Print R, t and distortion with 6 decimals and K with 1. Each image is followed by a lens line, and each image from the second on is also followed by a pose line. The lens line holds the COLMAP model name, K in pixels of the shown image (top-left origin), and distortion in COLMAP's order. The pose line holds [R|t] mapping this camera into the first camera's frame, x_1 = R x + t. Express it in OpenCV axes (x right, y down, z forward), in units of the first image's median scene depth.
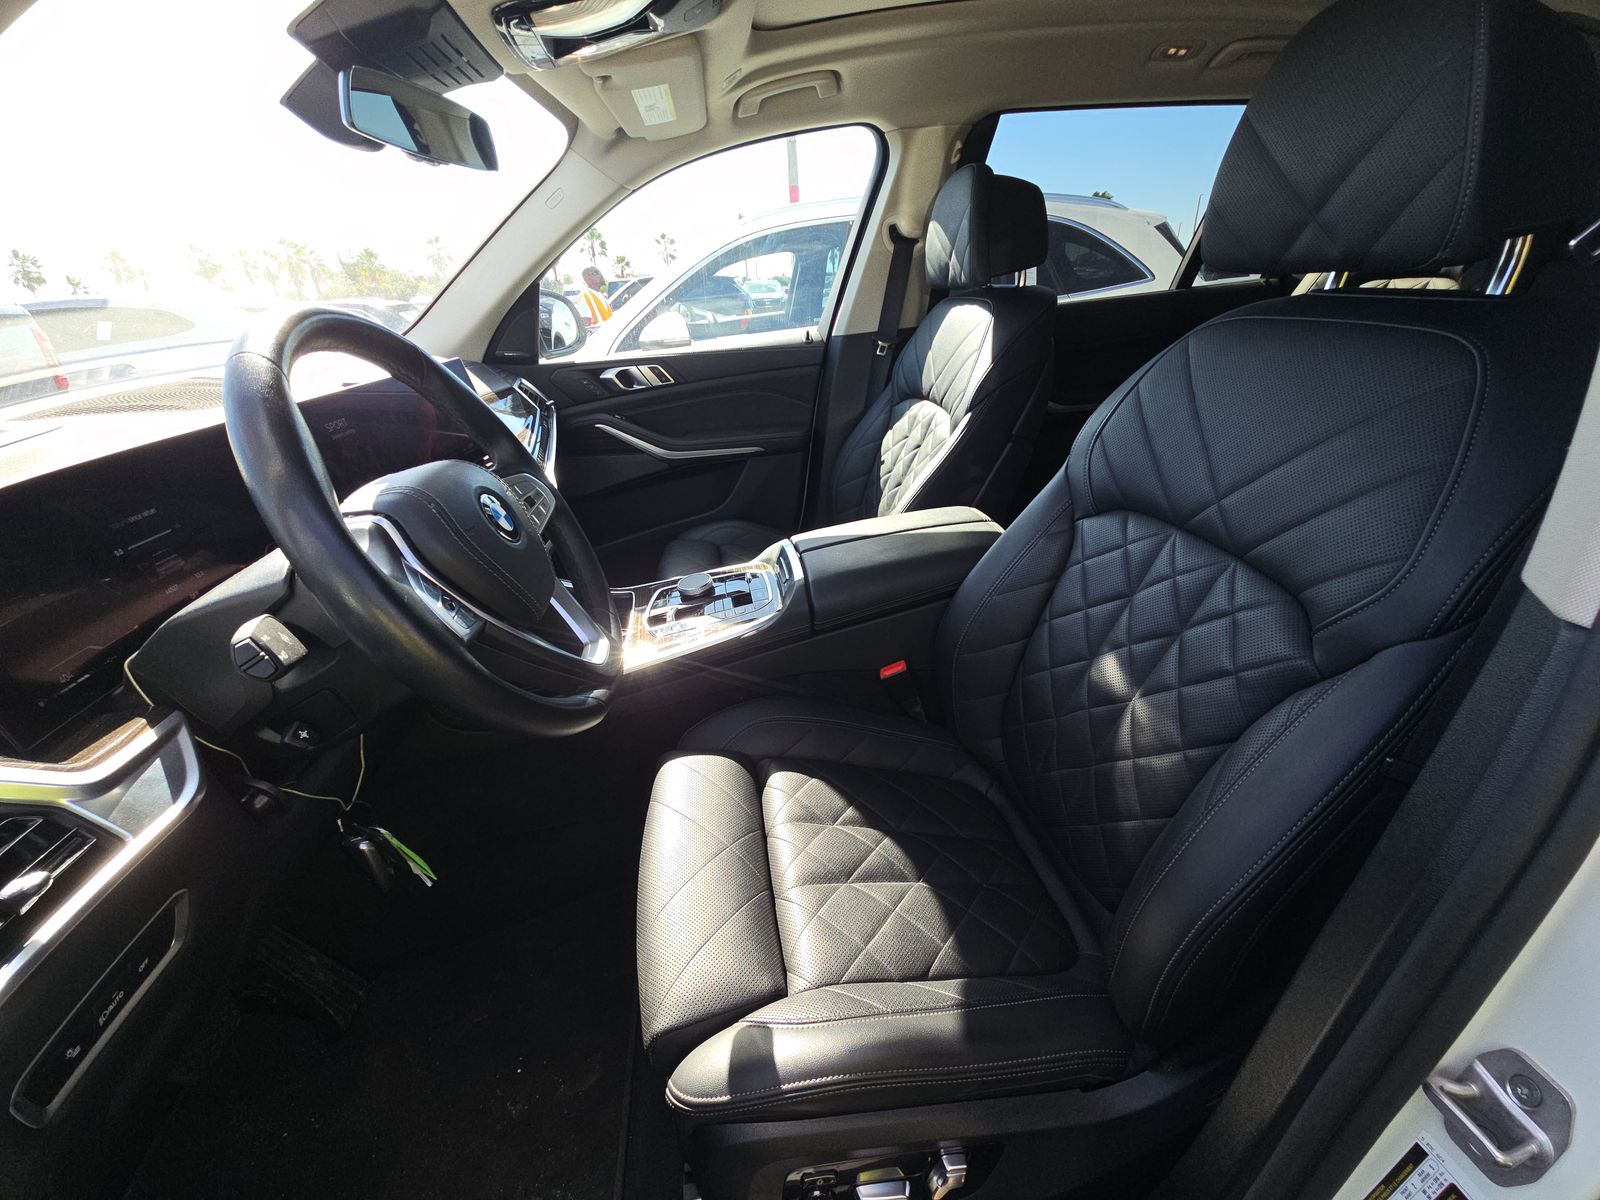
lens RADIAL K [[652.1, 0, 802.3], [0, 652.1, 598.4], [0, 0, 1]] dist [0.001770, 0.000400]
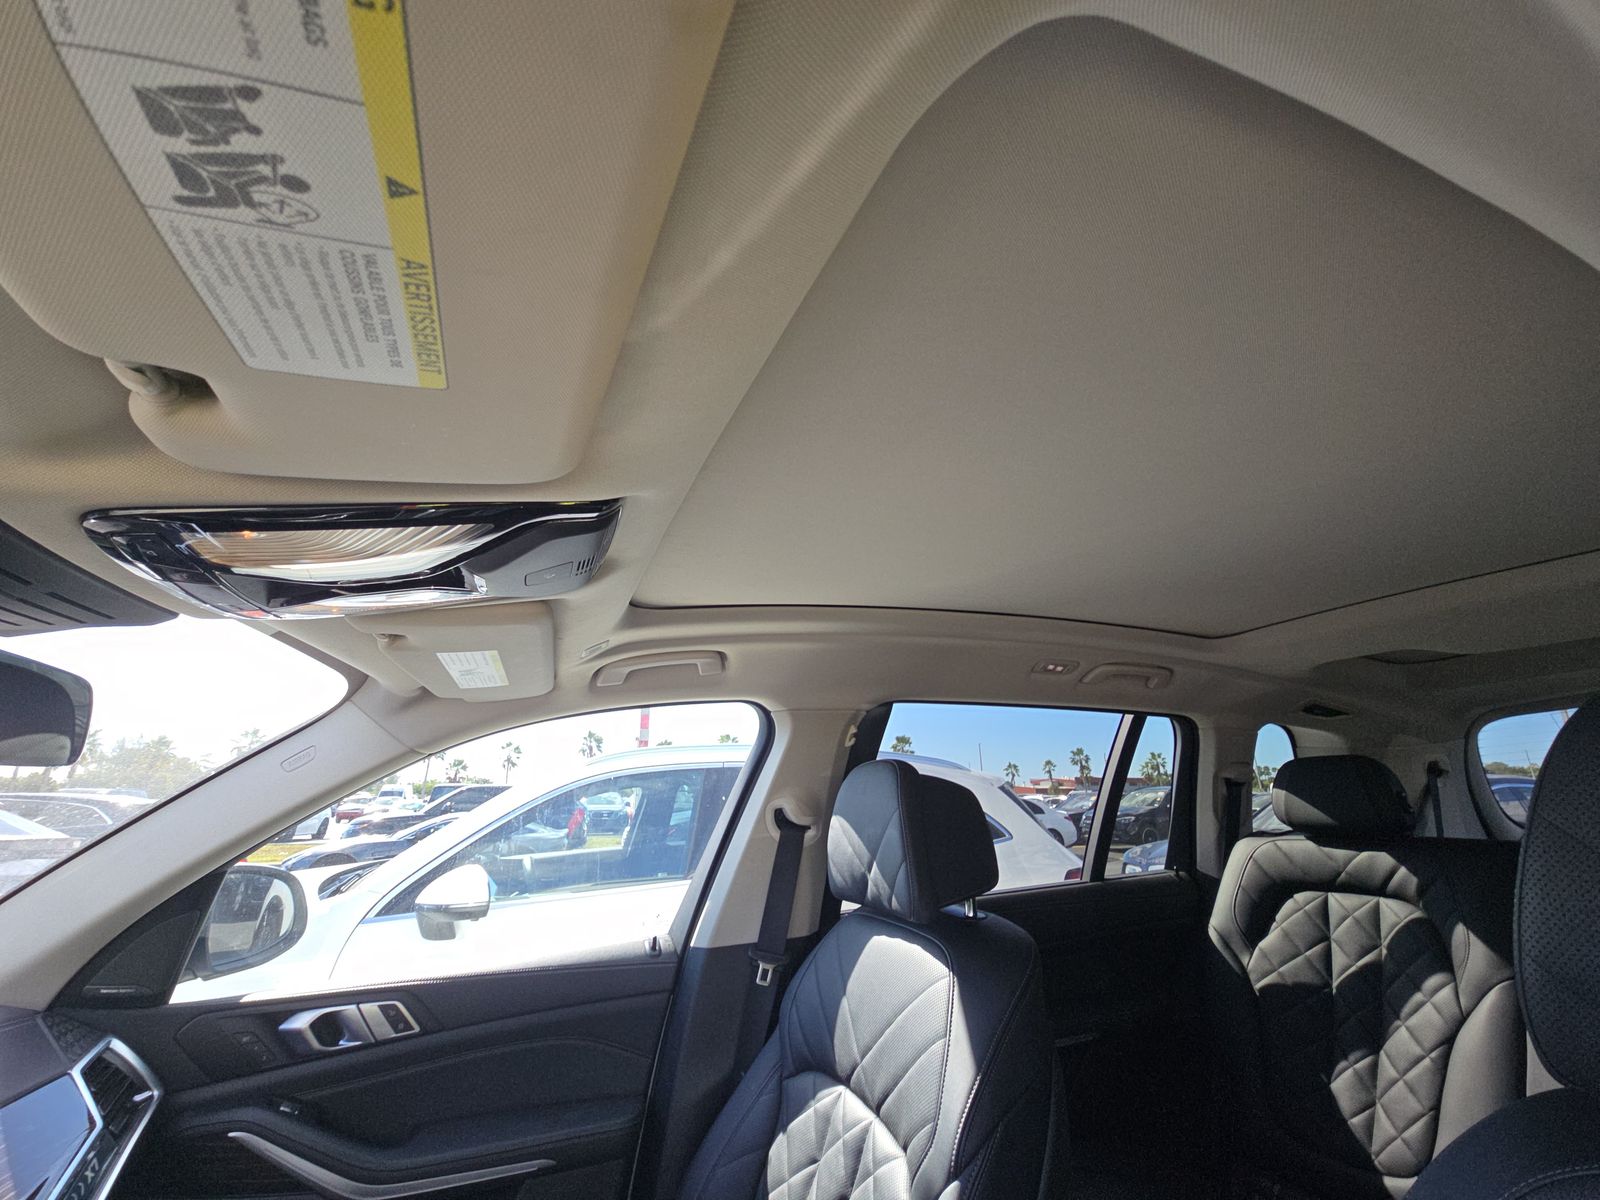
lens RADIAL K [[652.1, 0, 802.3], [0, 652.1, 598.4], [0, 0, 1]] dist [0.001770, 0.000400]
pose [[0.972365, 0.110939, 0.205425, -0.025549], [0.057533, 0.738892, -0.671363, -0.234552], [-0.226267, 0.664629, 0.712090, 0.268520]]
